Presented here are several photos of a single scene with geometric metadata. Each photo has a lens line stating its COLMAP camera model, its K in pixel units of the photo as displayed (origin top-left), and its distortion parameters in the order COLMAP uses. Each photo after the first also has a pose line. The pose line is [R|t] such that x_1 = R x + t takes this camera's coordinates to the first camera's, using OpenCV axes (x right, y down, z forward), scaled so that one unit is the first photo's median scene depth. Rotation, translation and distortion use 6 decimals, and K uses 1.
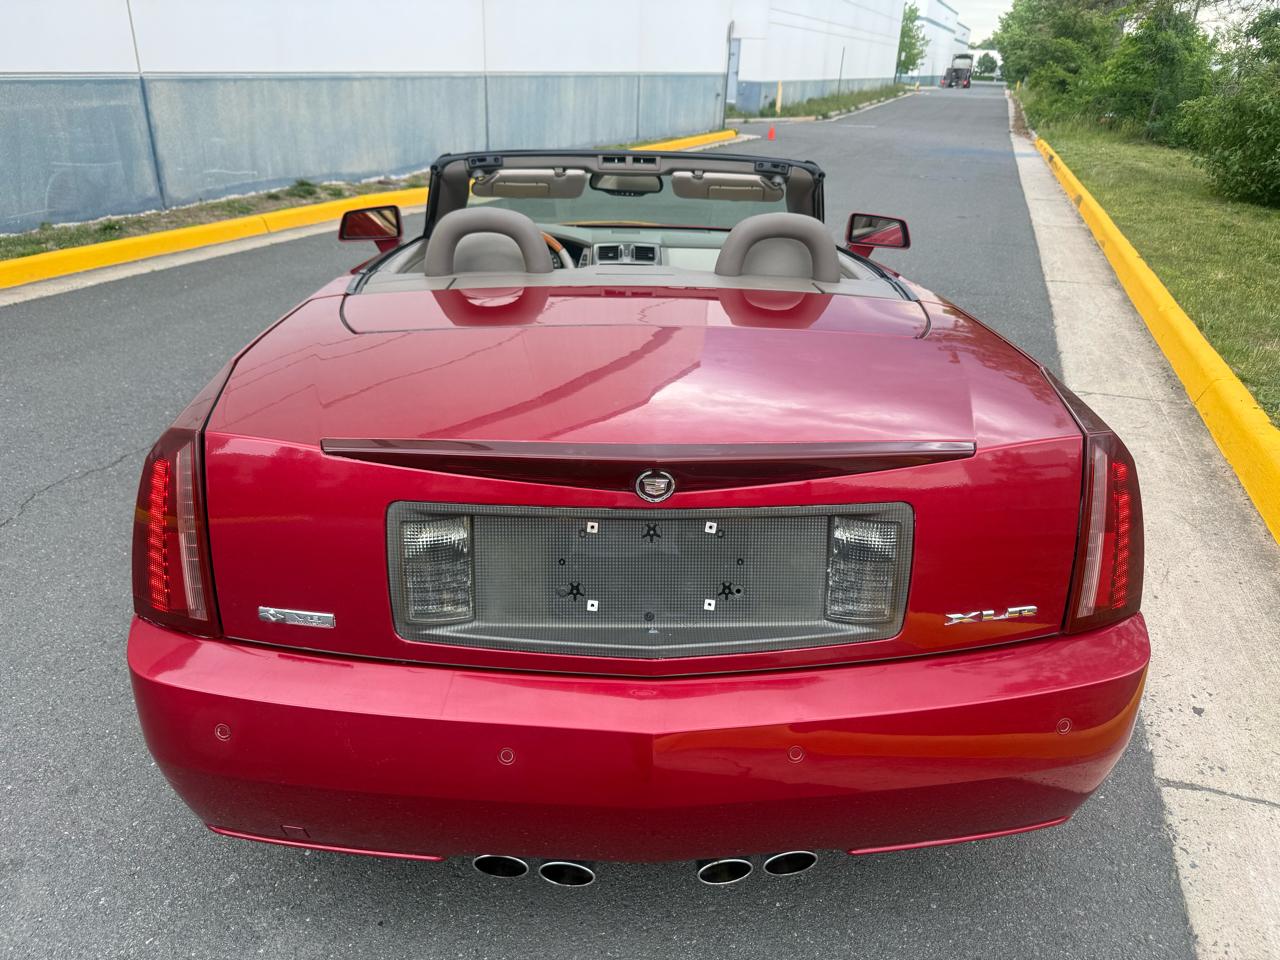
lens RADIAL K [[911.1, 0, 640.5], [0, 911.1, 476.4], [0, 0, 1]] dist [0.001428, -0.011060]
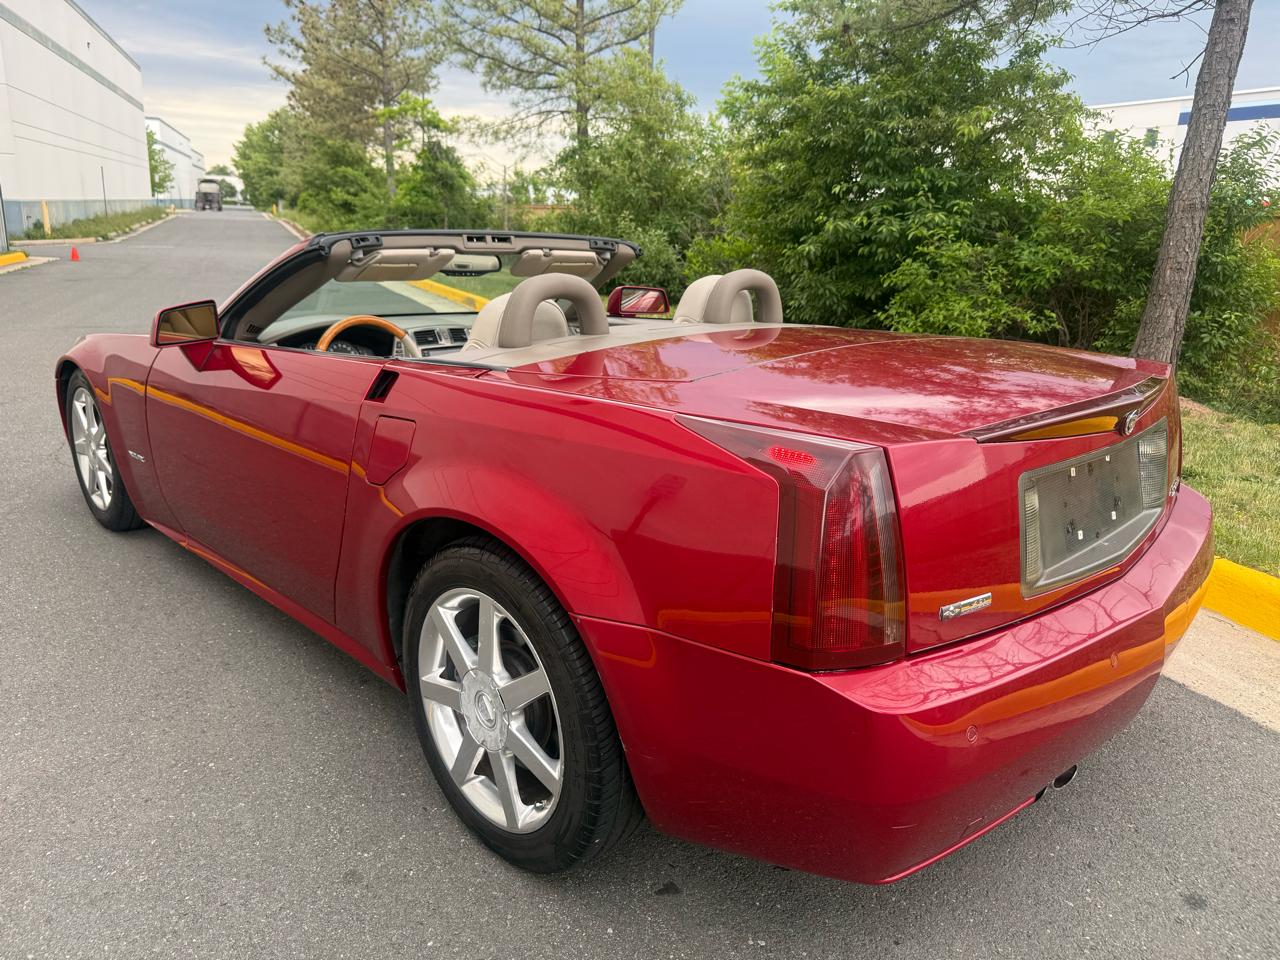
lens RADIAL K [[911.1, 0, 634.7], [0, 911.1, 479.6], [0, 0, 1]] dist [0.001428, -0.011060]
pose [[0.741932, -0.182280, 0.645222, -0.222945], [0.256543, 0.966282, -0.022014, -0.010594], [-0.619453, 0.181860, 0.763678, 0.068740]]
